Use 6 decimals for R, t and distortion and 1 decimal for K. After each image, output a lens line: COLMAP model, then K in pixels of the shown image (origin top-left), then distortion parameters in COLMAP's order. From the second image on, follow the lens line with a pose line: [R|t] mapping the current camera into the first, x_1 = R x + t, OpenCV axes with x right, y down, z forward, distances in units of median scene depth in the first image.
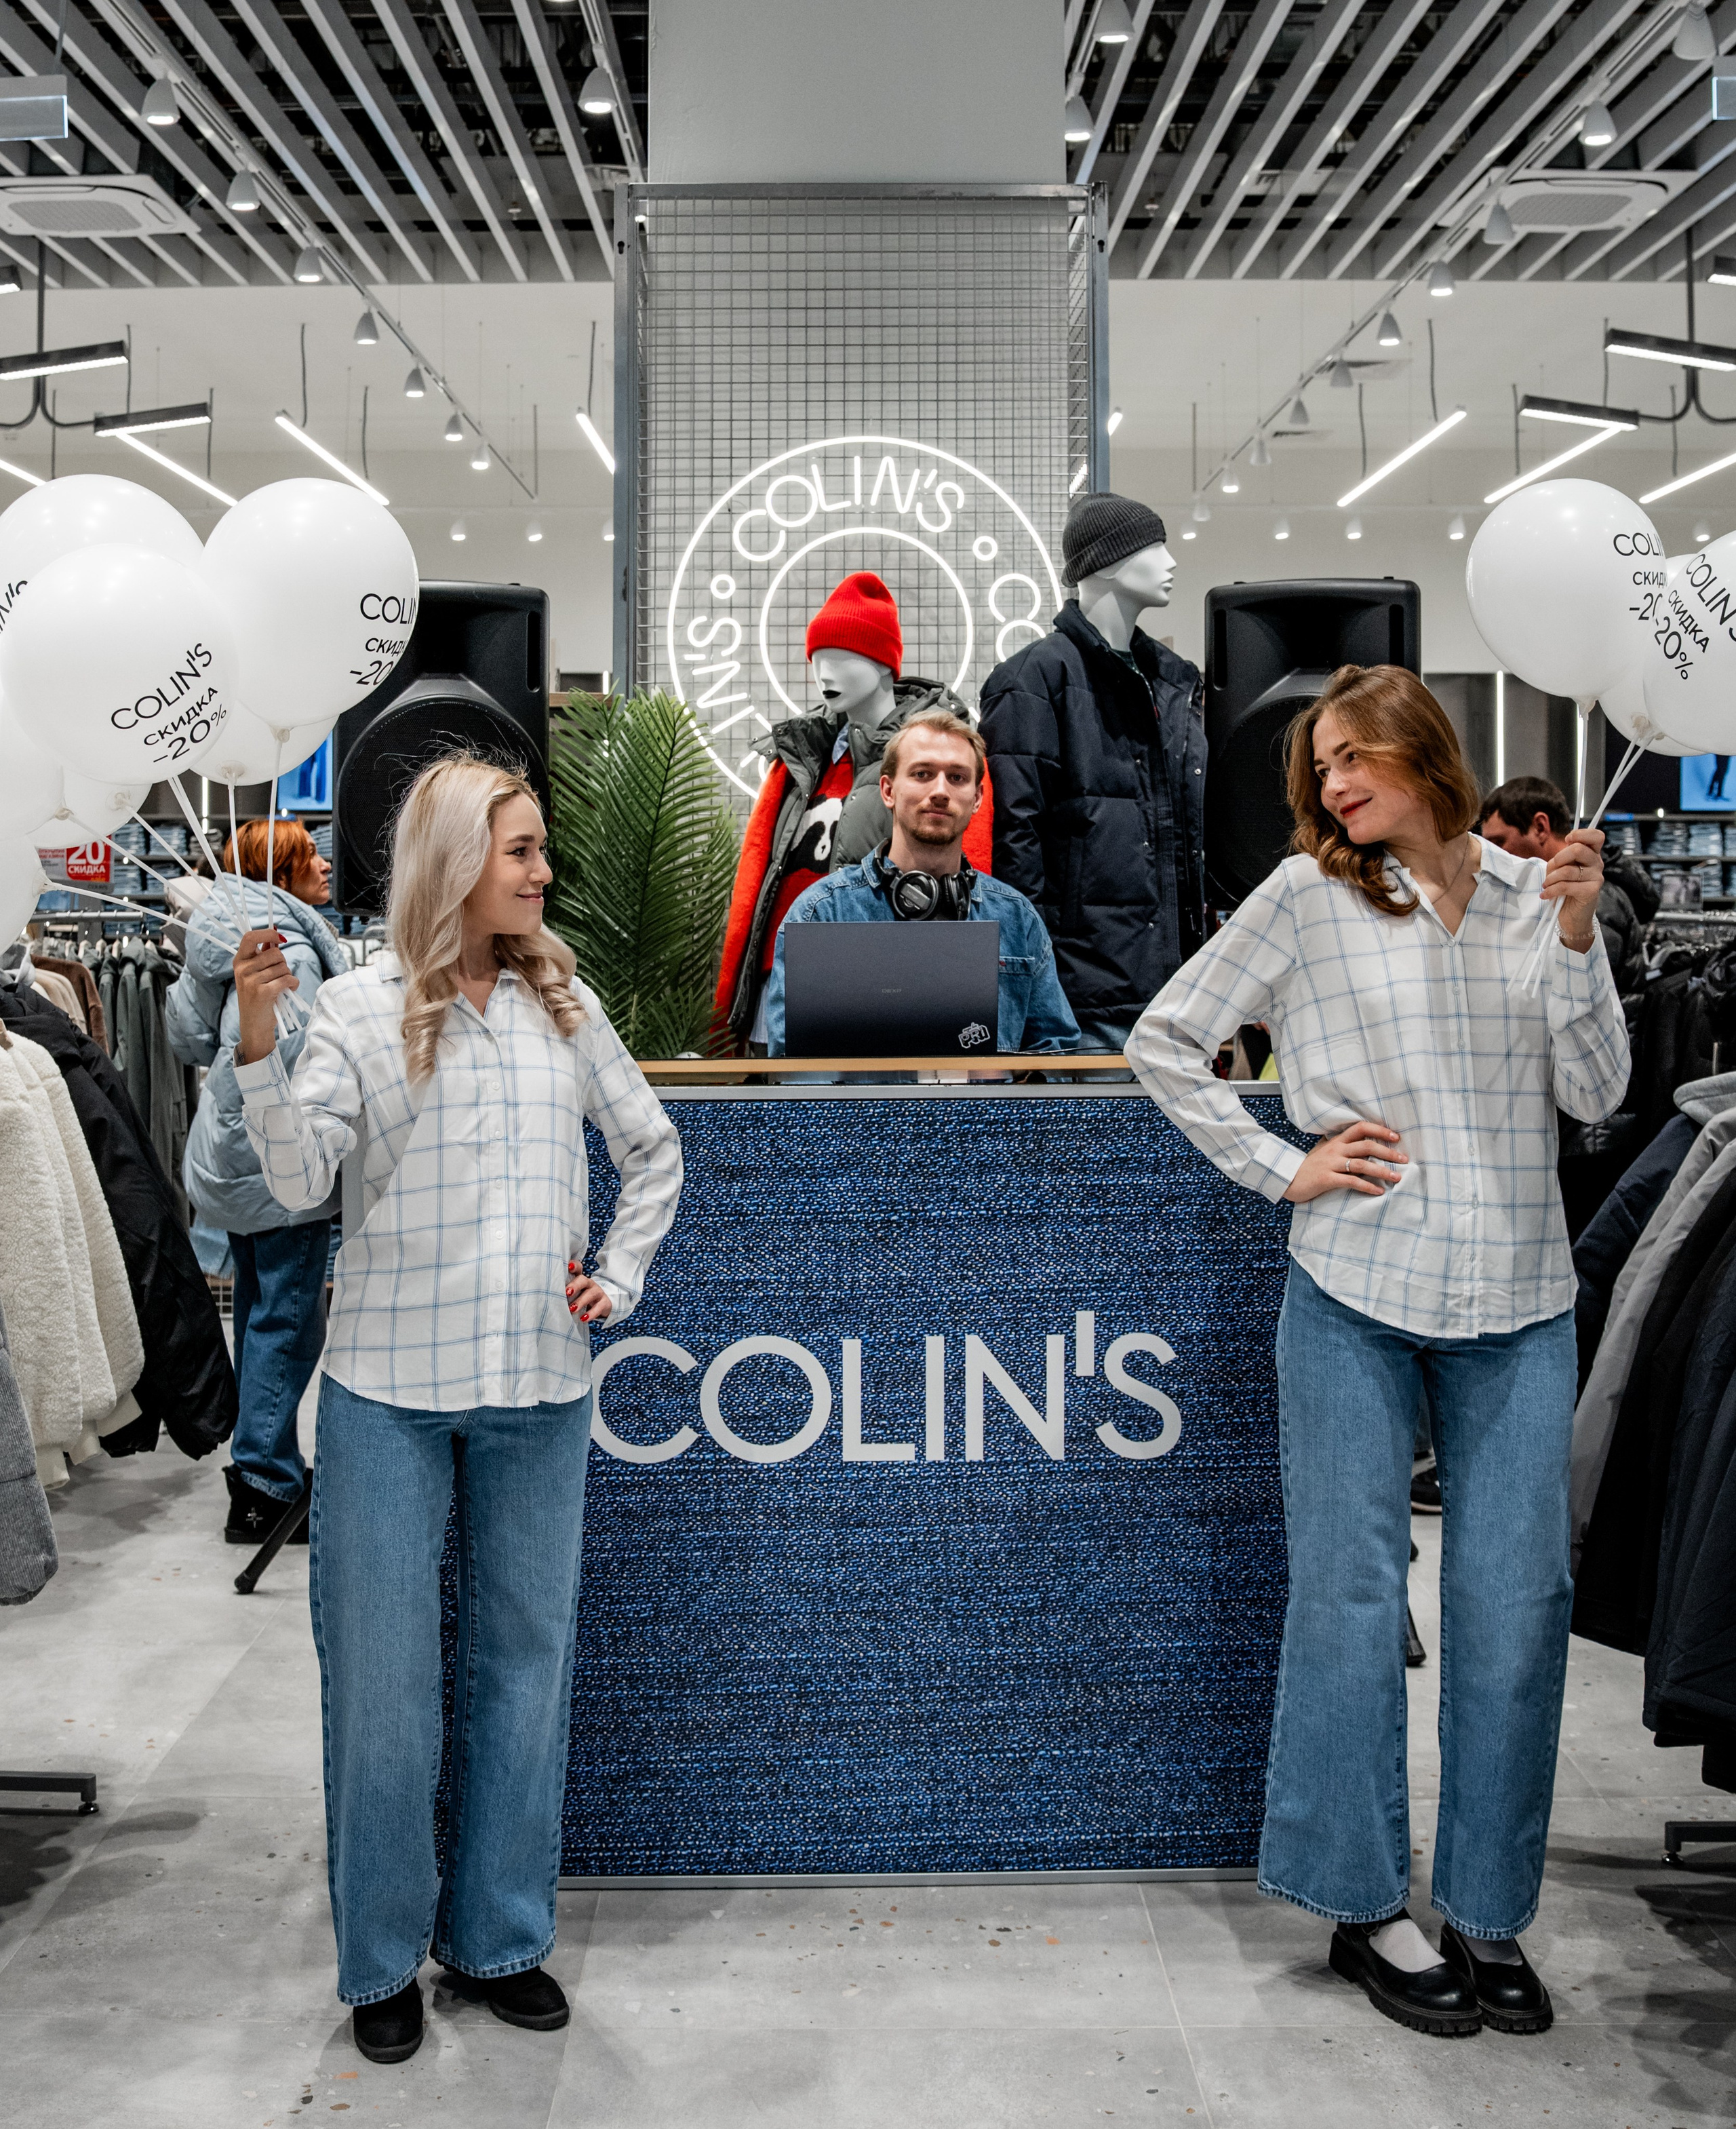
lens RADIAL K [[2396.2, 0, 792.2], [0, 2396.2, 860.6], [0, 0, 1]] dist [-0.084873, 0.000000]
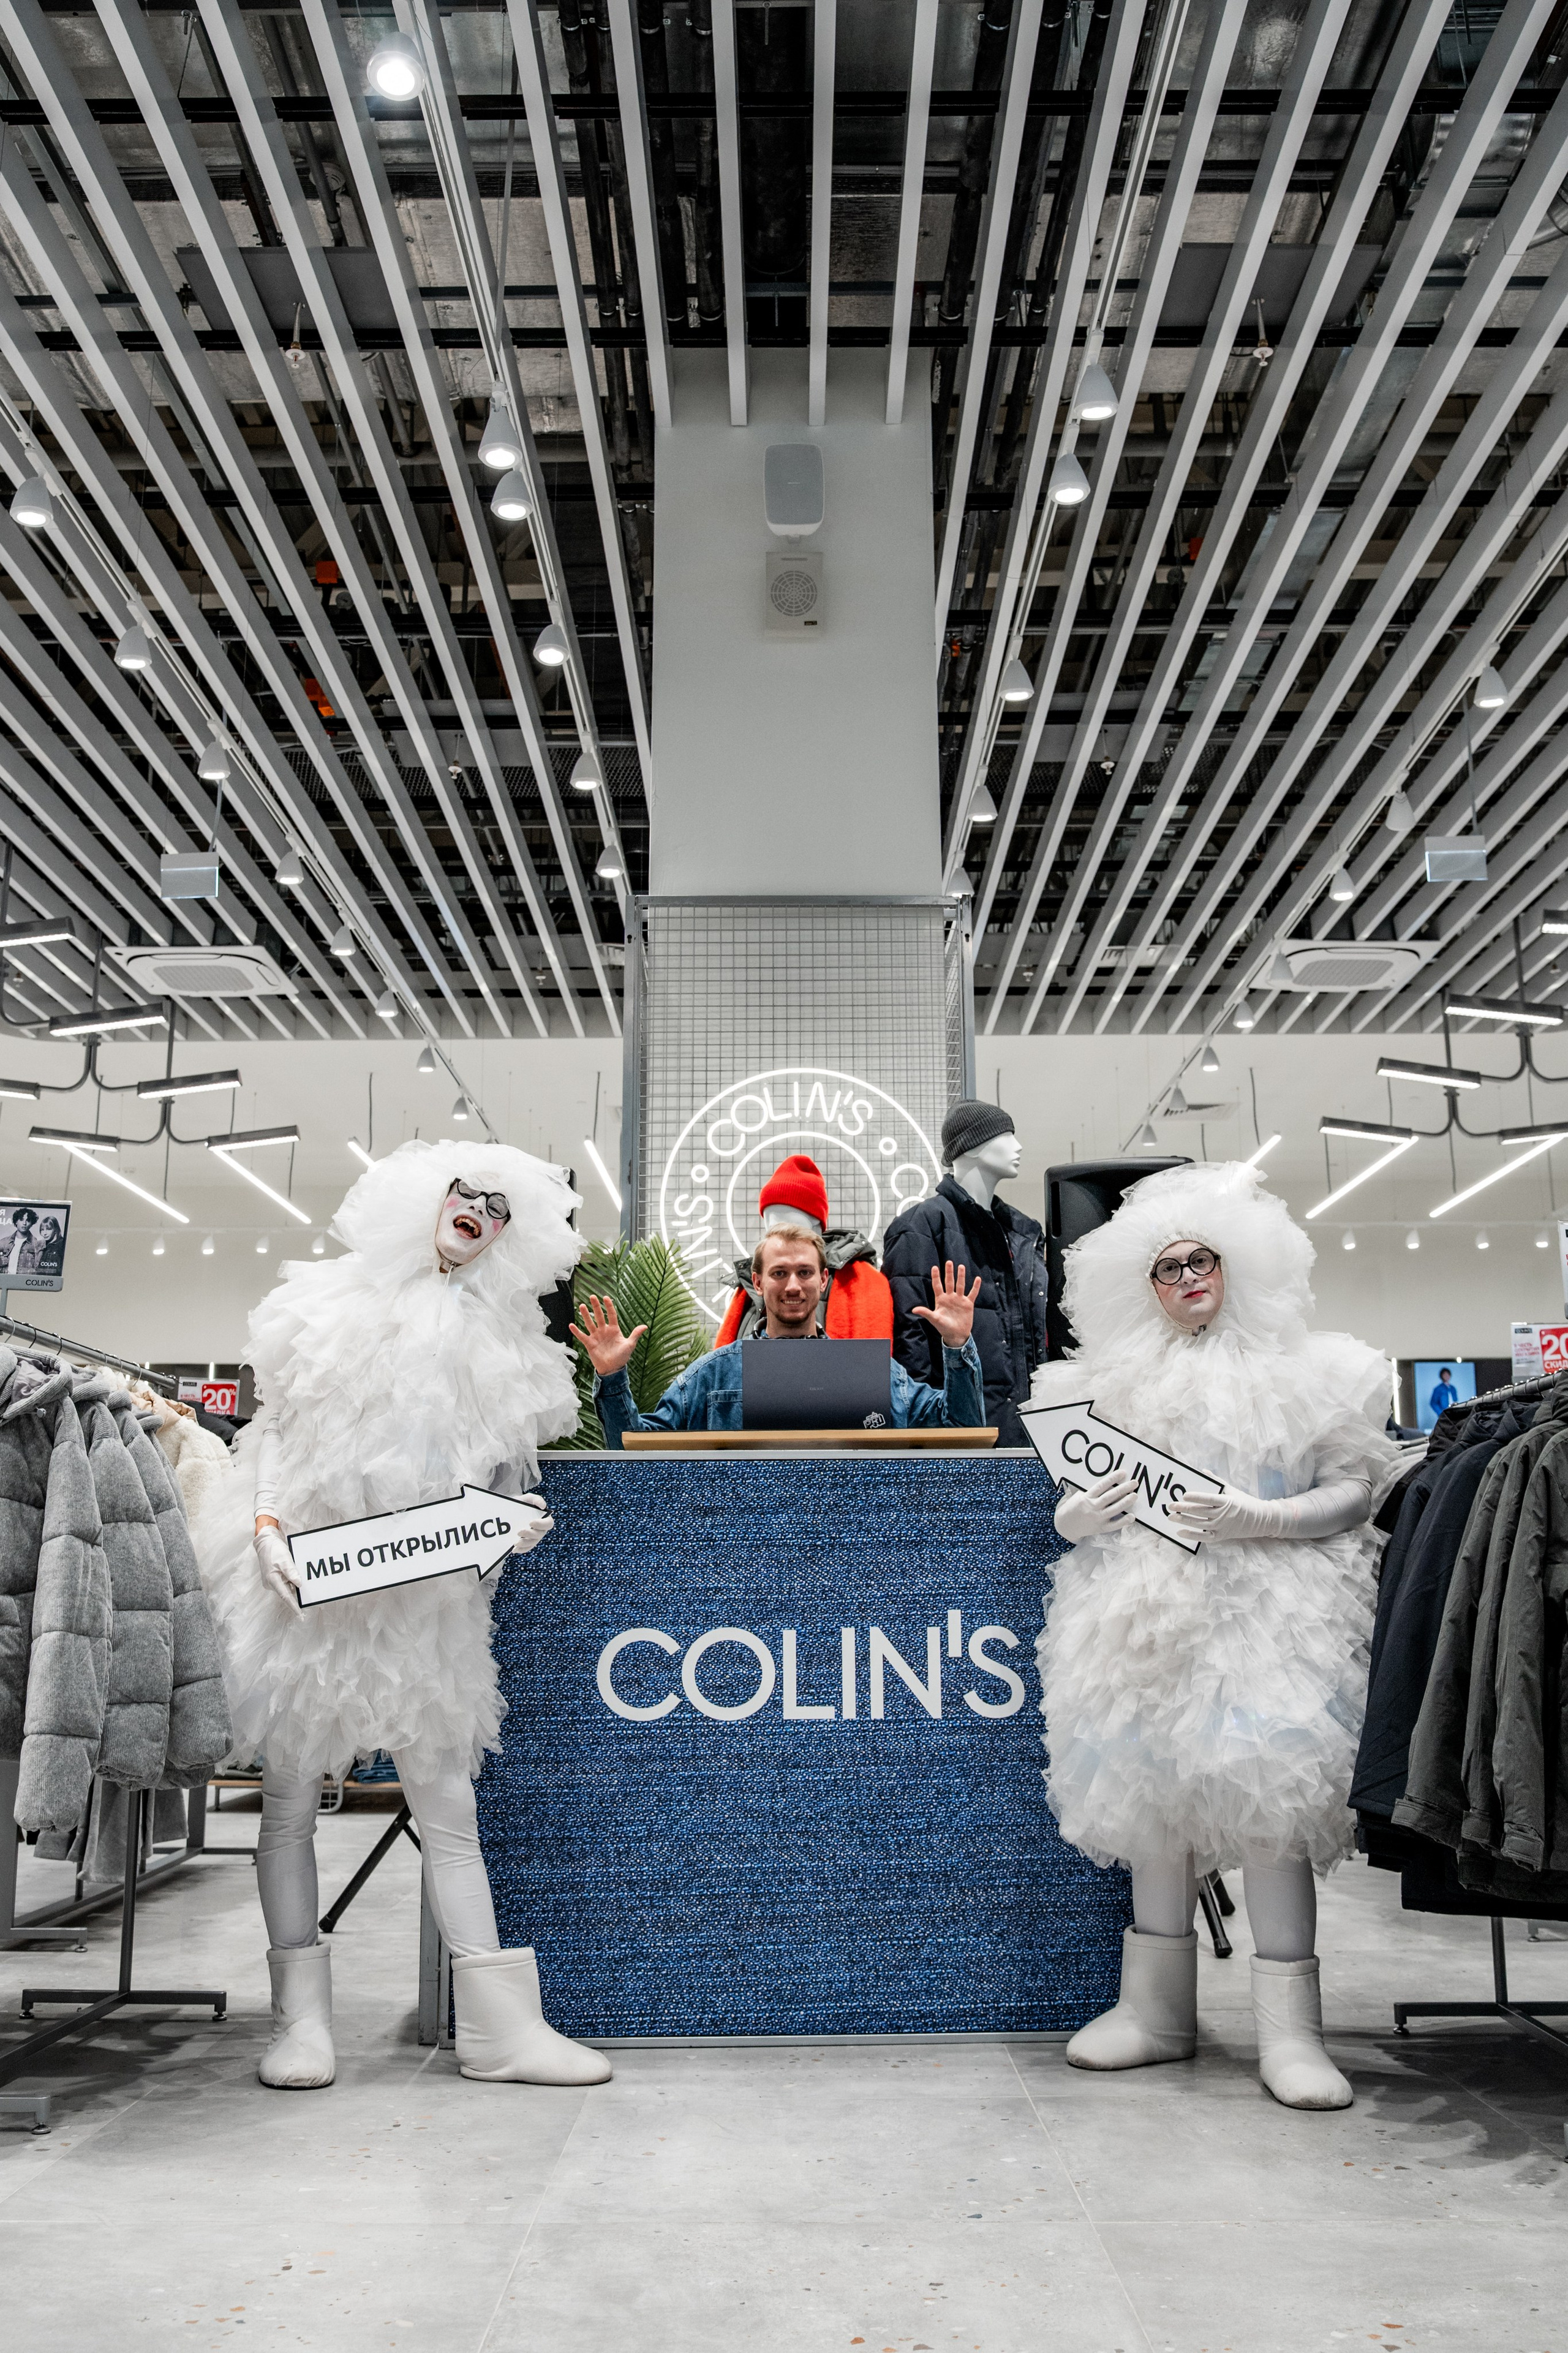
lens RADIAL K [[2019.2, 0, 774.3], [0, 2019.2, 1152.6], [0, 0, 1]] dist [-0.075348, 0.008221]
pose [[0.999957, 0.000117, 0.009220, 0.004684], [0.001796, 0.978297, -0.207202, 0.162569], [-0.009044, 0.207209, 0.978255, -0.212298]]
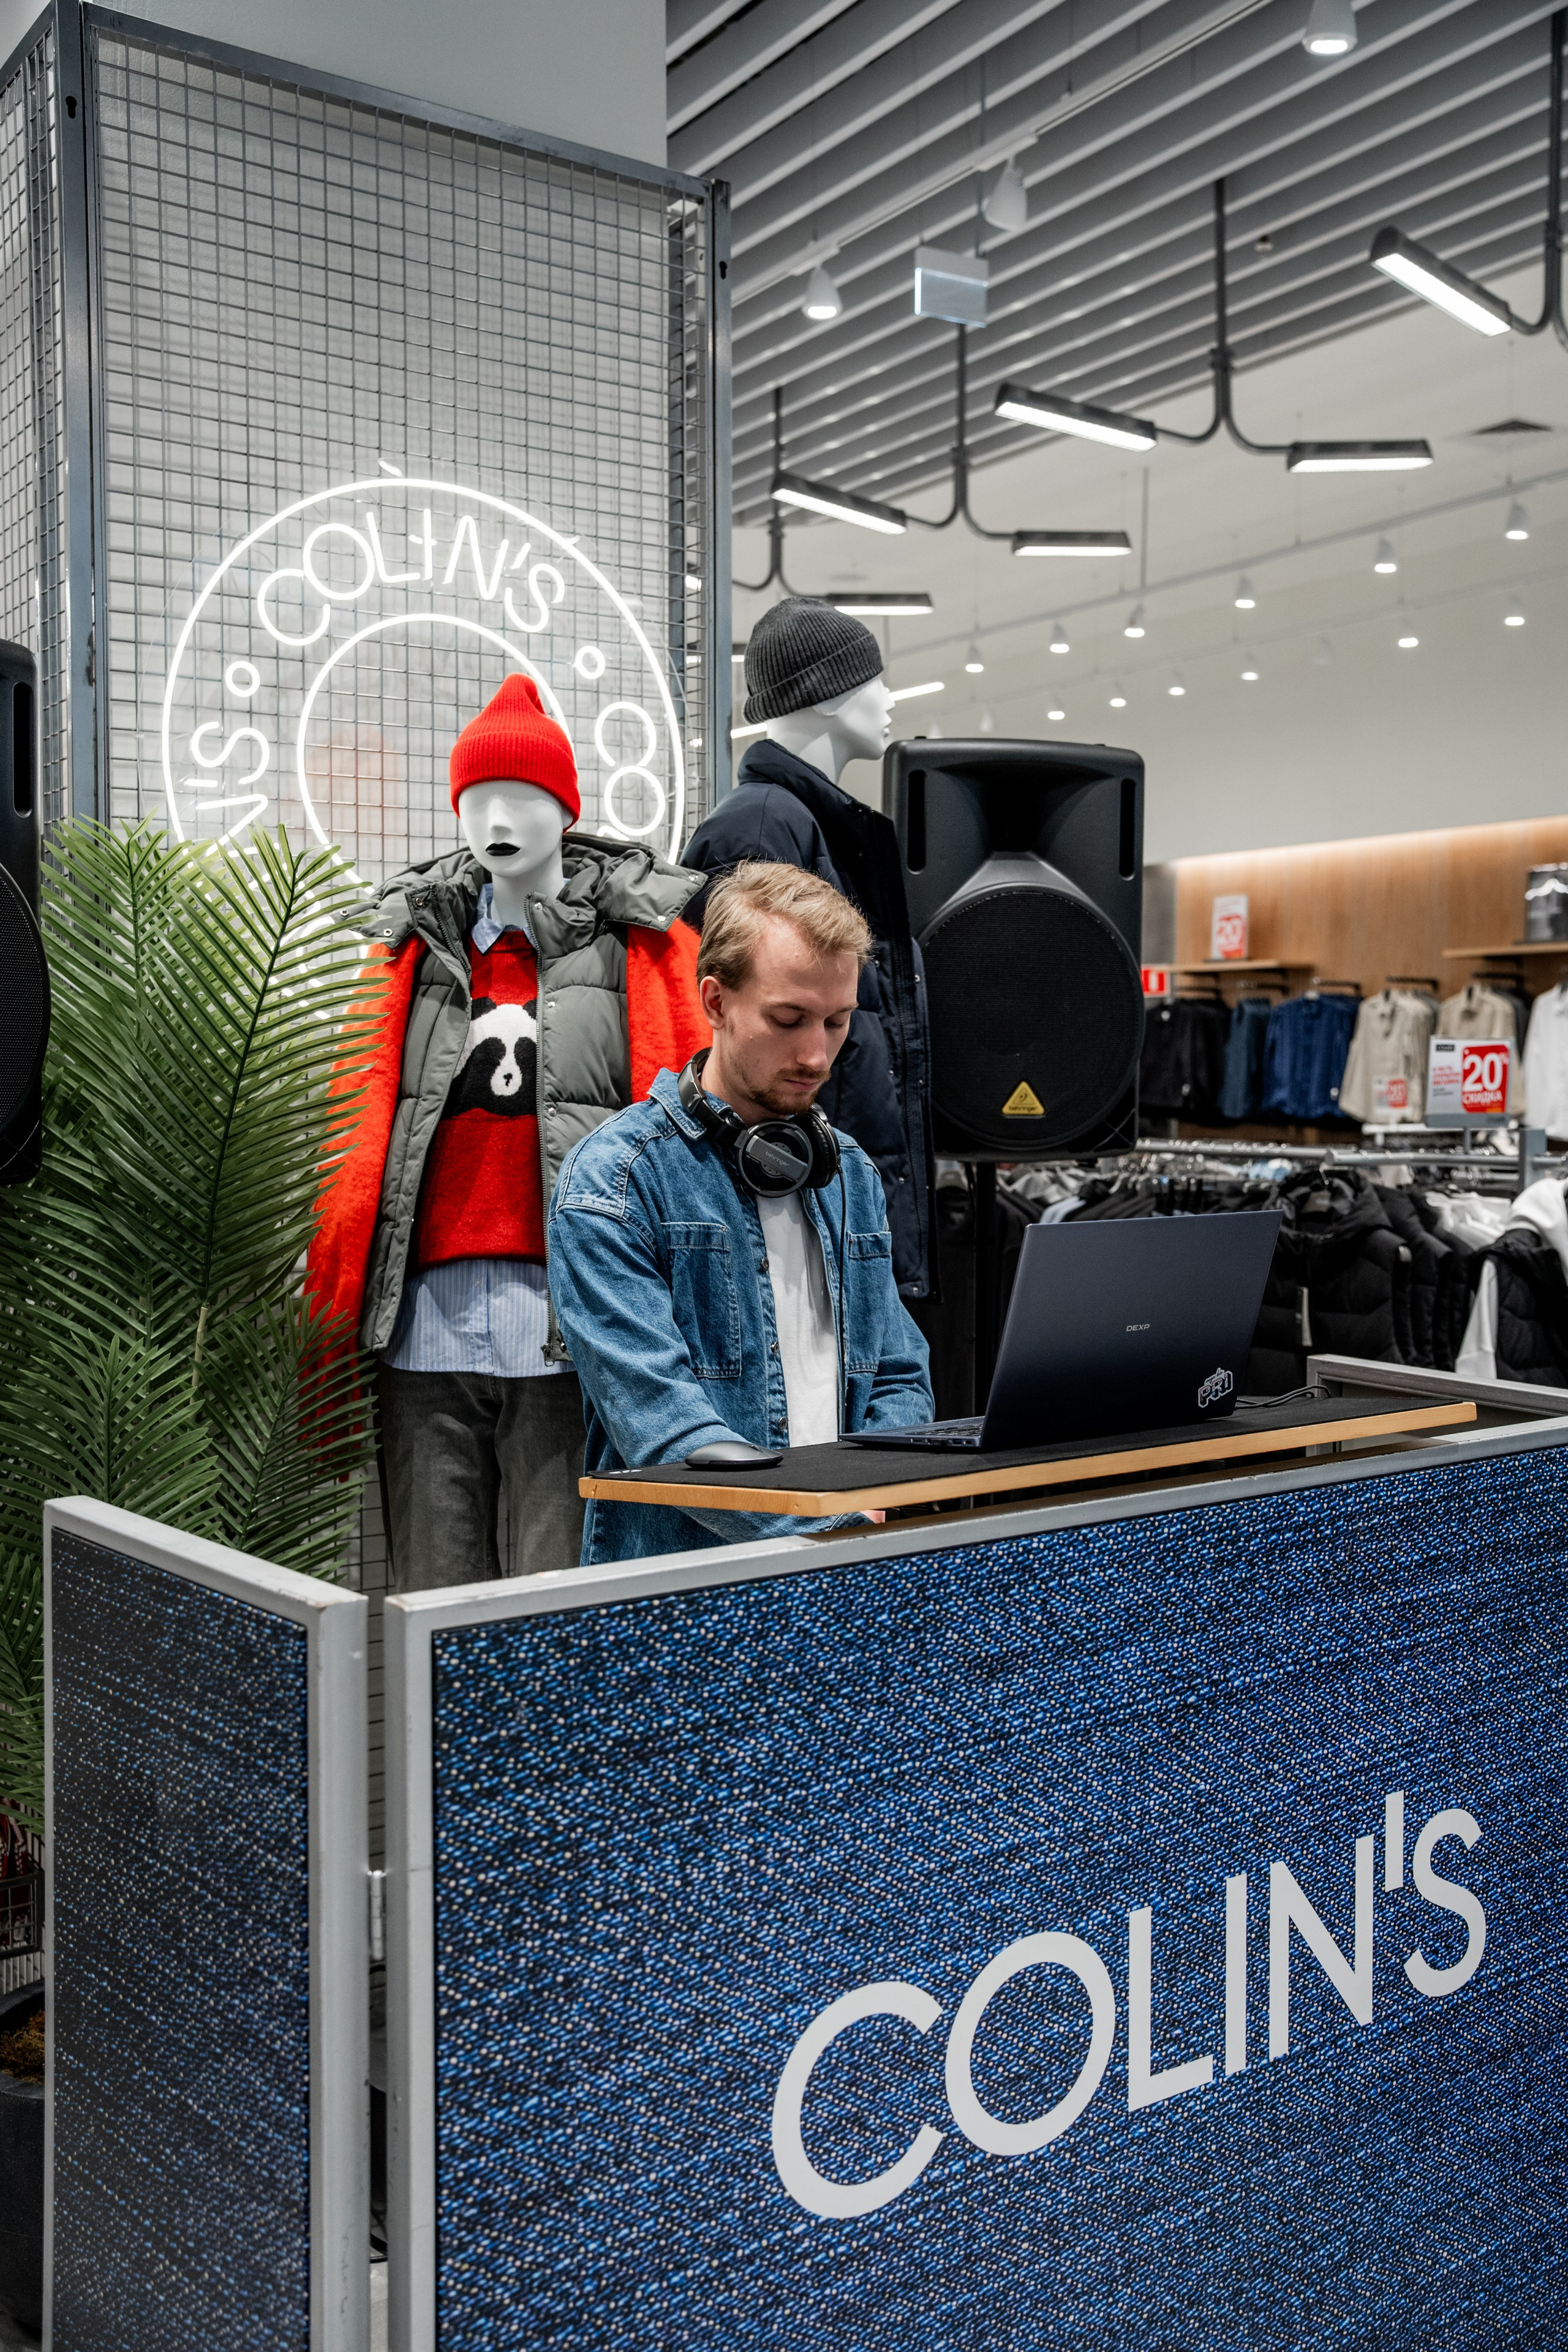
lens RADIAL K [[2146.5, 0, 751.3], [0, 2146.5, 1169.3], [0, 0, 1]] dist [-0.018350, 0.080999]
pose [[0.832638, -0.023378, 0.553324, -0.337511], [-0.005914, 0.998676, 0.051094, -0.013672], [-0.553786, -0.045815, 0.831398, 0.582282]]
